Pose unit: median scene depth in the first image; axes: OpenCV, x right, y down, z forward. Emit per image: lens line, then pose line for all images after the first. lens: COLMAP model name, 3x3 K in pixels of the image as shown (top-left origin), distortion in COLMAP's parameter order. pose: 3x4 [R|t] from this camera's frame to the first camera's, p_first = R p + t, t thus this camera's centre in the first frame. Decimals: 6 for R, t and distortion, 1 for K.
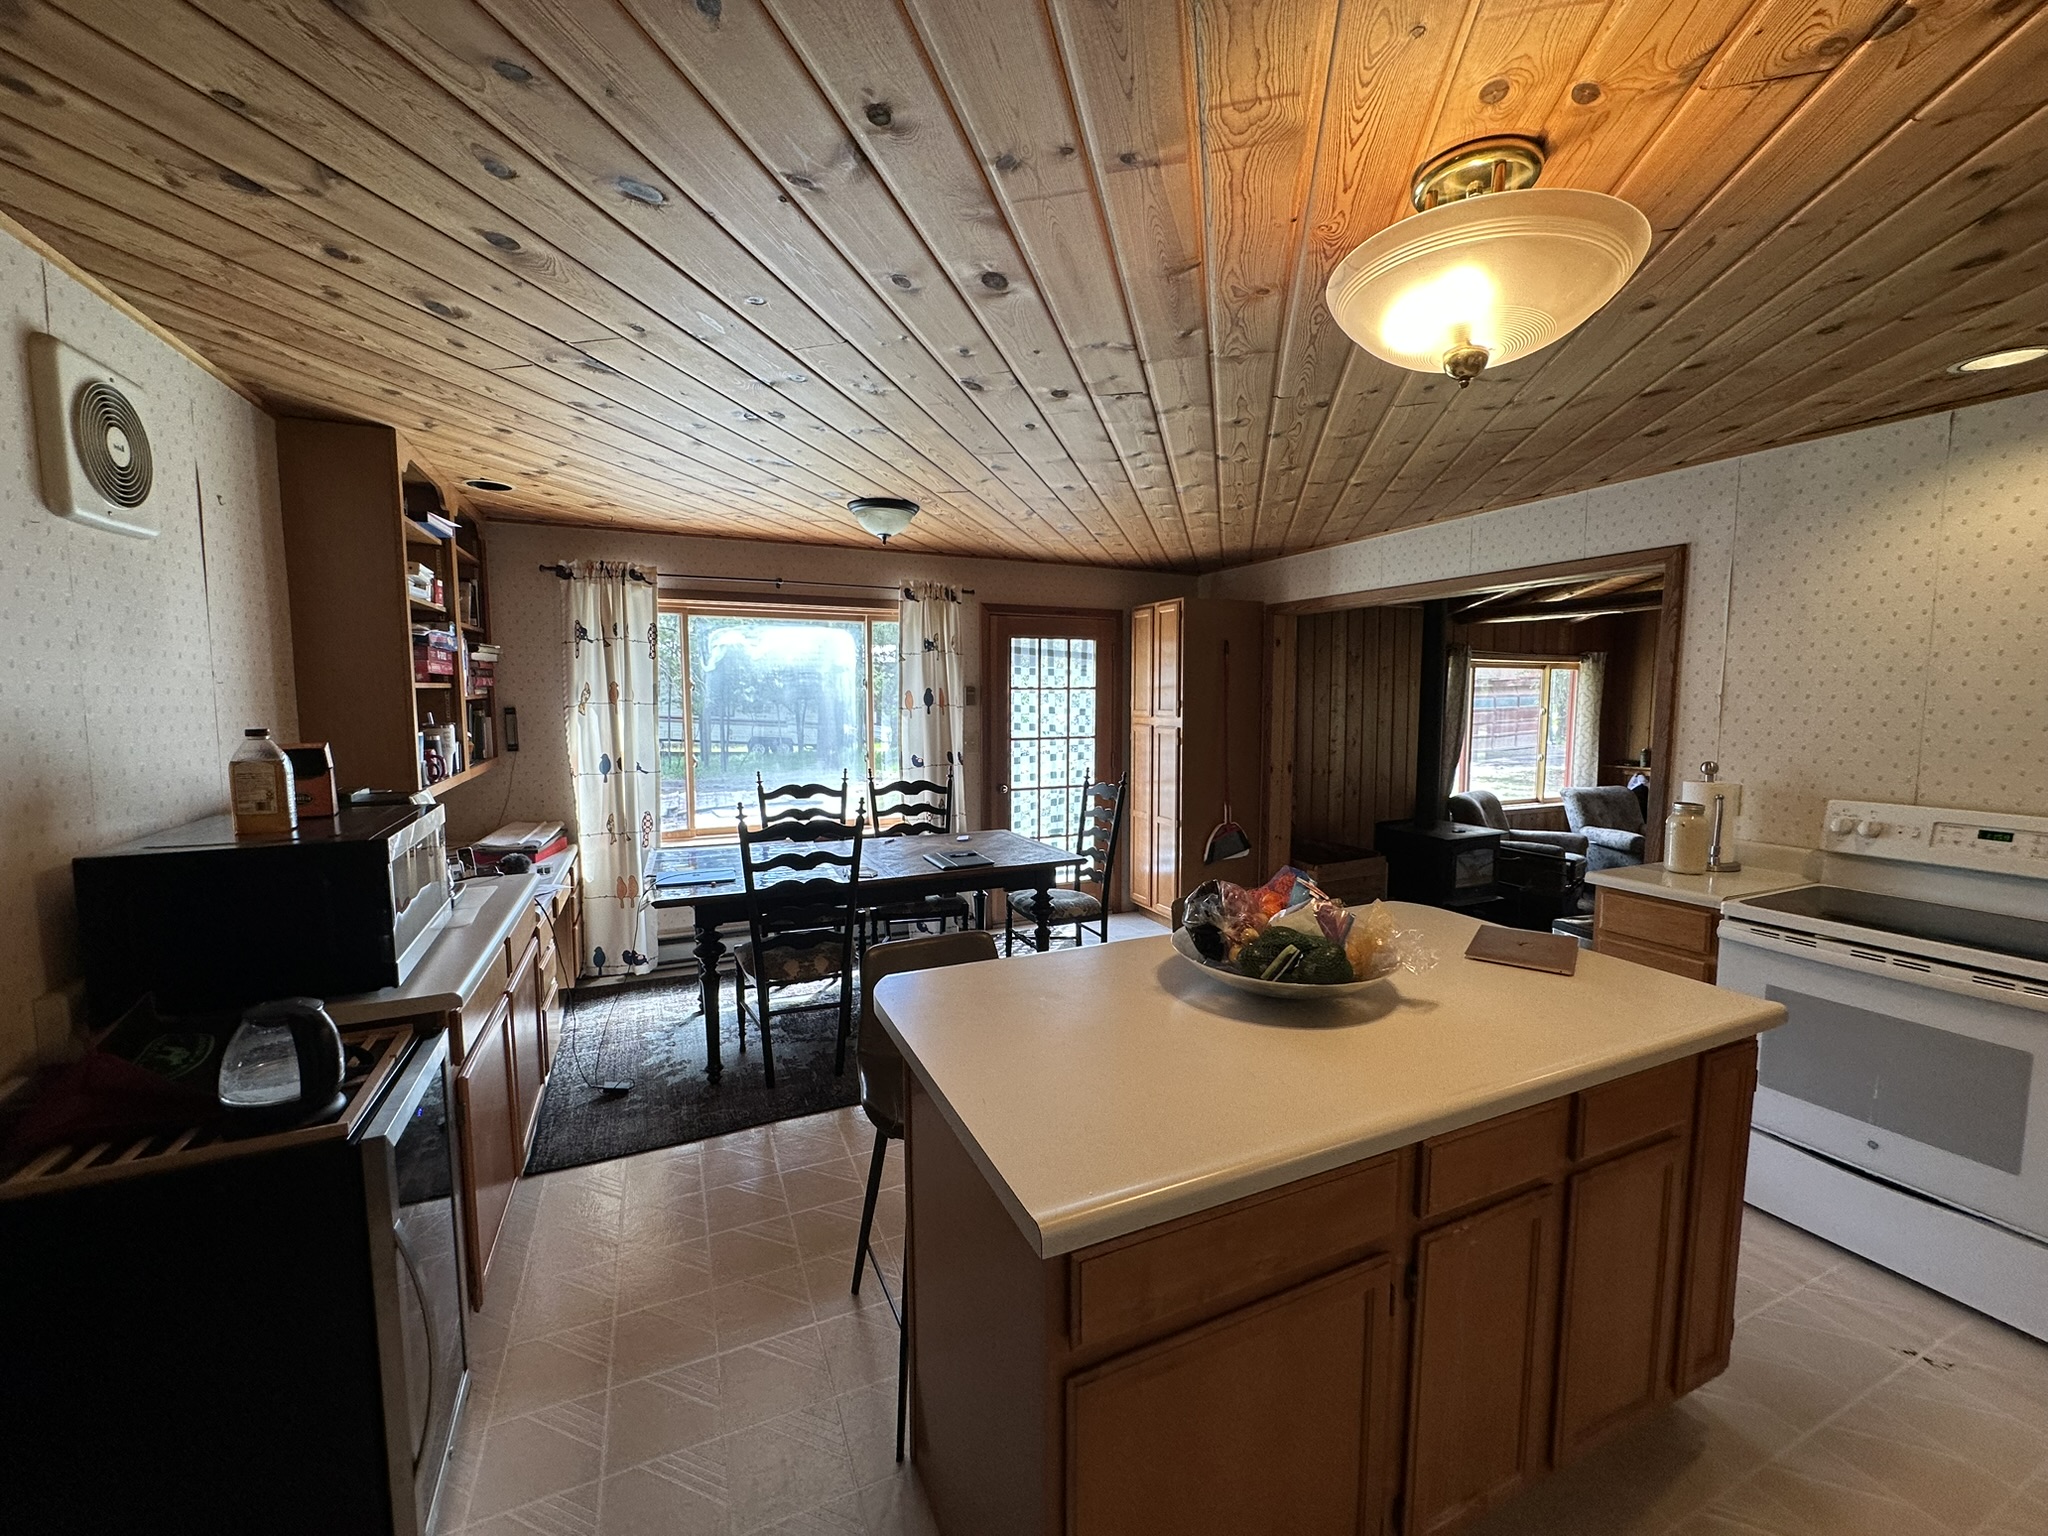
lens RADIAL K [[816.1, 0, 1024.0], [0, 816.1, 768.0], [0, 0, 1]] dist [-0.001103, 0.000304]
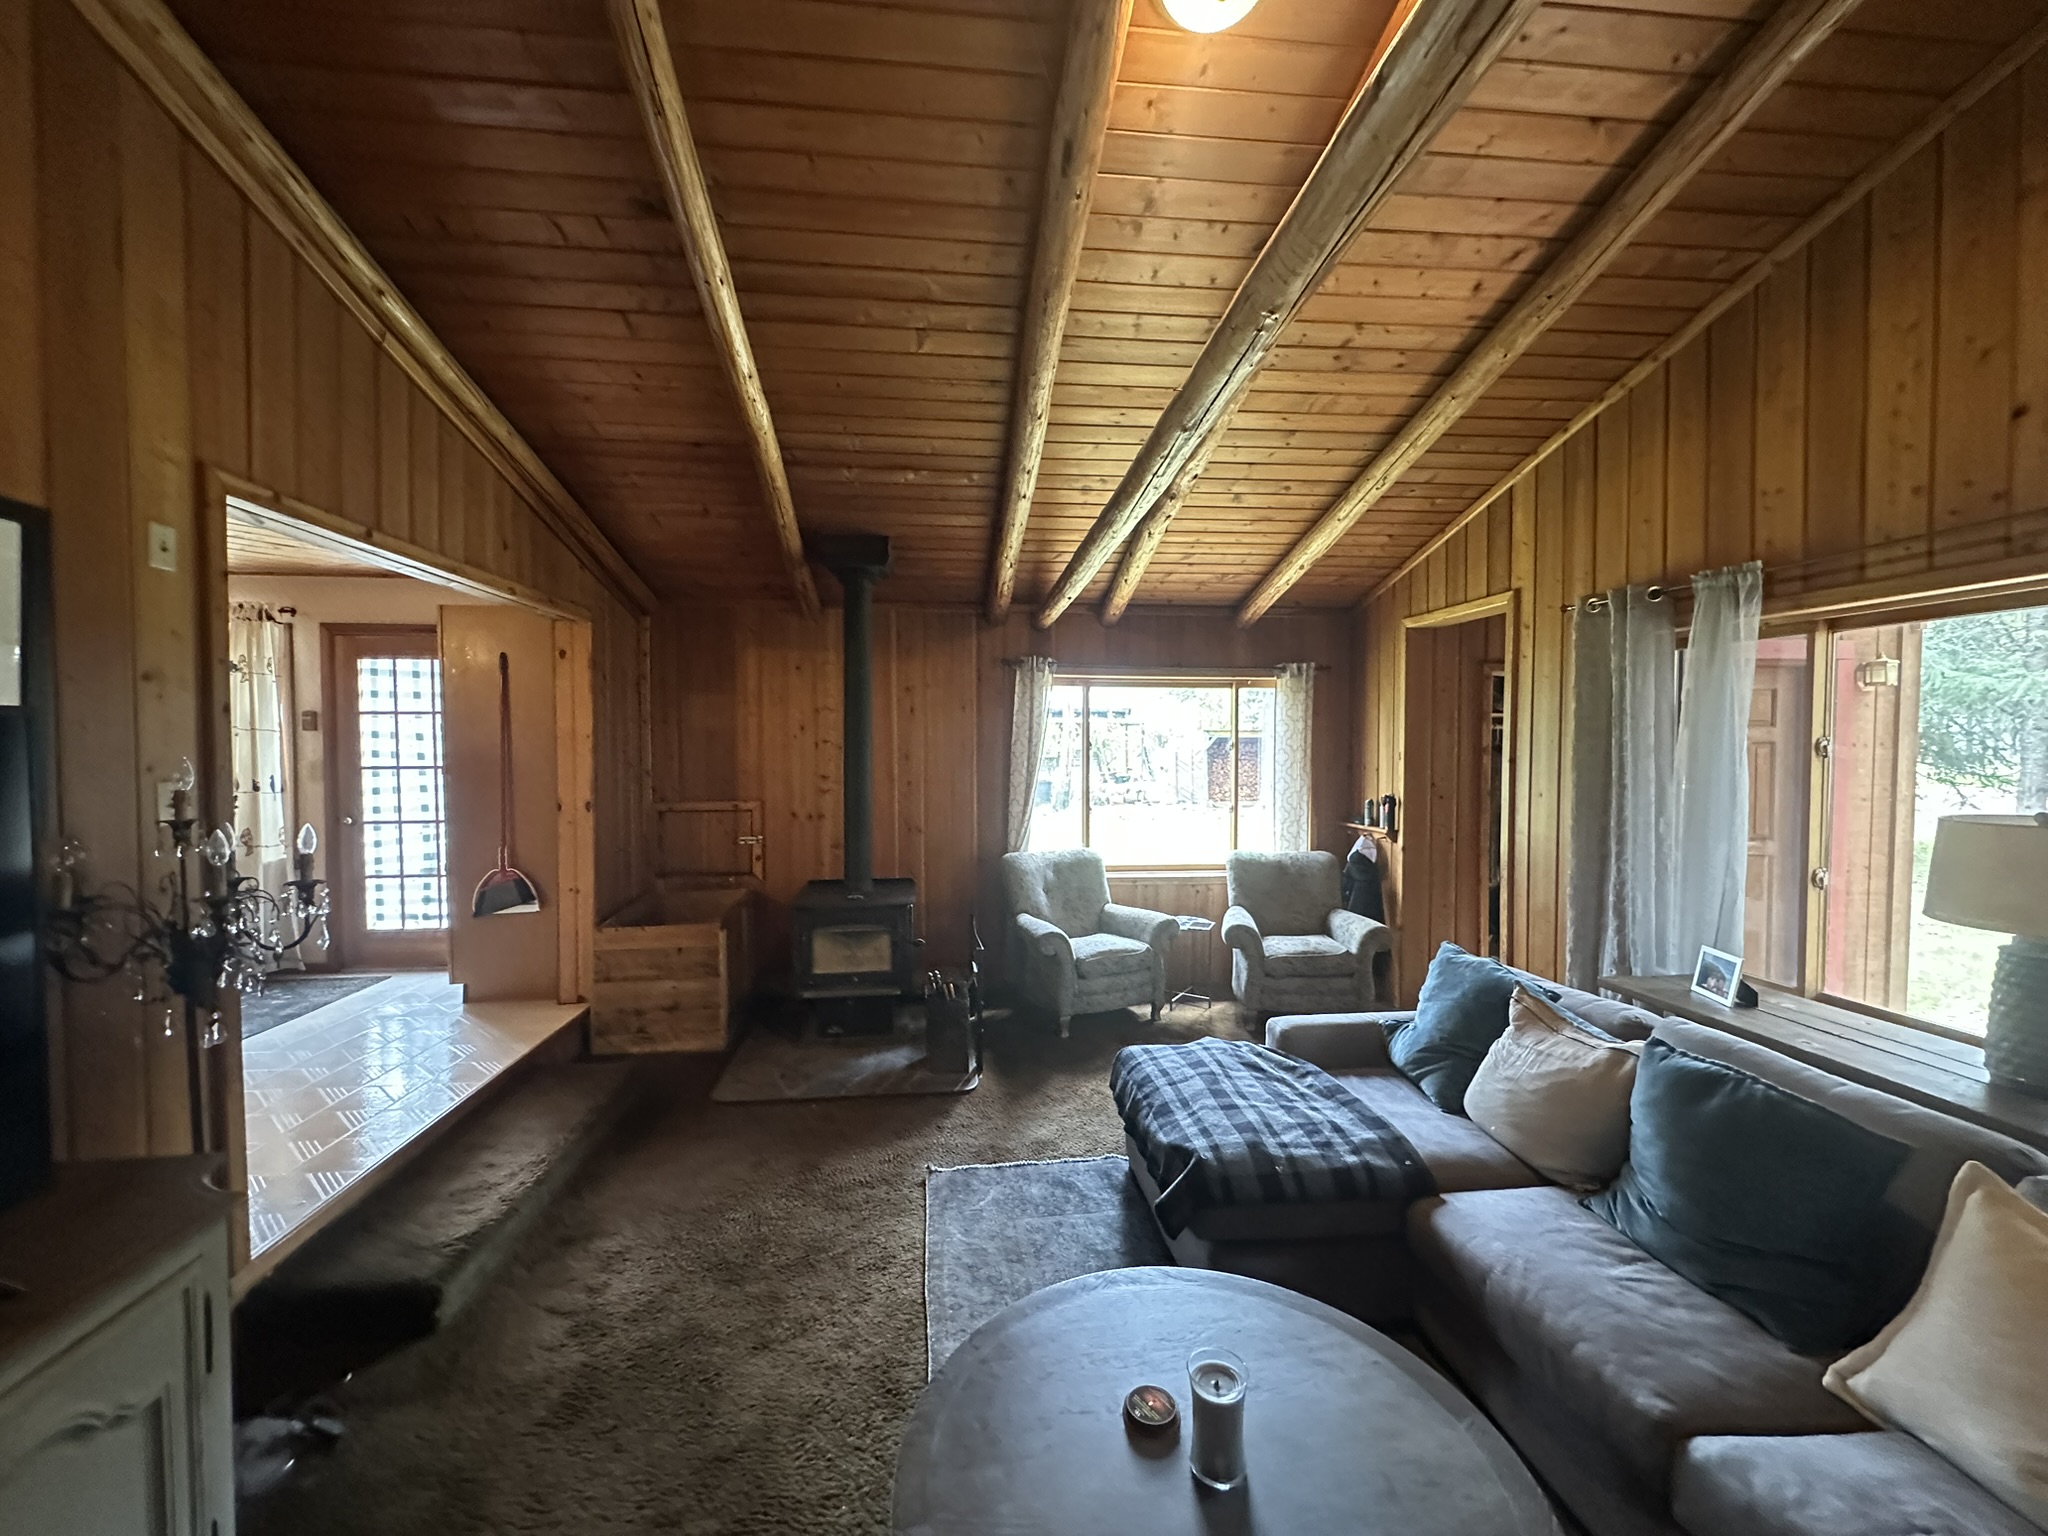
lens RADIAL K [[816.1, 0, 1024.0], [0, 816.1, 768.0], [0, 0, 1]] dist [-0.001103, 0.000304]
pose [[0.949216, 0.010622, -0.314447, 0.992713], [-0.030096, 0.997912, -0.057139, -0.004938], [0.313184, 0.063701, 0.947554, 0.361902]]
